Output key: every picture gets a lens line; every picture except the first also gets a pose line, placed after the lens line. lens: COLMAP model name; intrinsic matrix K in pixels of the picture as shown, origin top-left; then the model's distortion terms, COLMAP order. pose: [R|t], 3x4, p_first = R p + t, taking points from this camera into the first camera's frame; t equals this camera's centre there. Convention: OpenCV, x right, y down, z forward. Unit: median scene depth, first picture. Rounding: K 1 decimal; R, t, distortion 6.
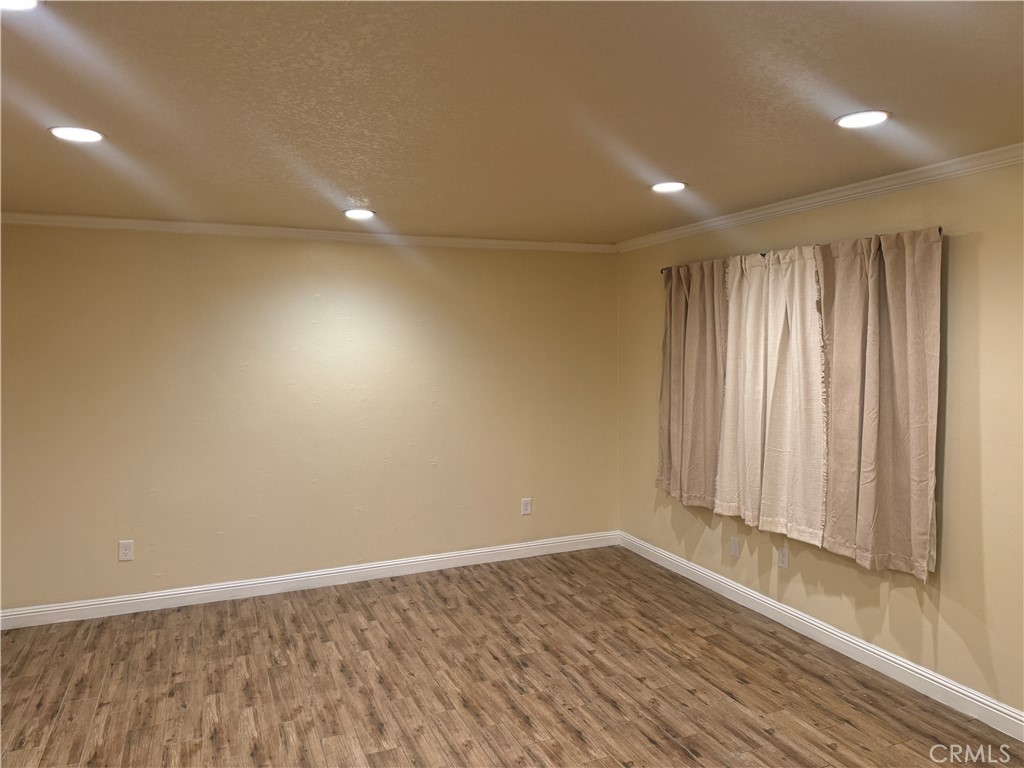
lens RADIAL K [[732.0, 0, 515.5], [0, 732.0, 383.2], [0, 0, 1]] dist [0.021663, -0.024648]
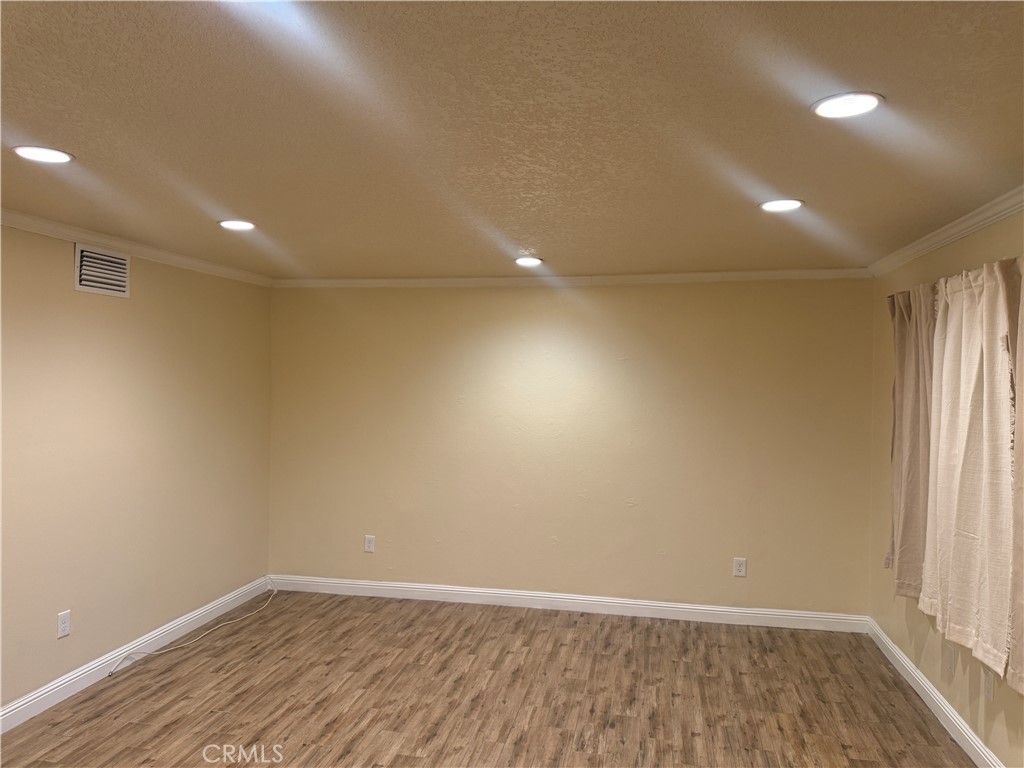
lens RADIAL K [[732.0, 0, 515.8], [0, 732.0, 381.0], [0, 0, 1]] dist [0.021663, -0.024648]
pose [[0.827369, 0.021966, -0.561229, 0.420705], [-0.054714, 0.997635, -0.041614, -0.009899], [0.558987, 0.065137, 0.826614, 0.122659]]
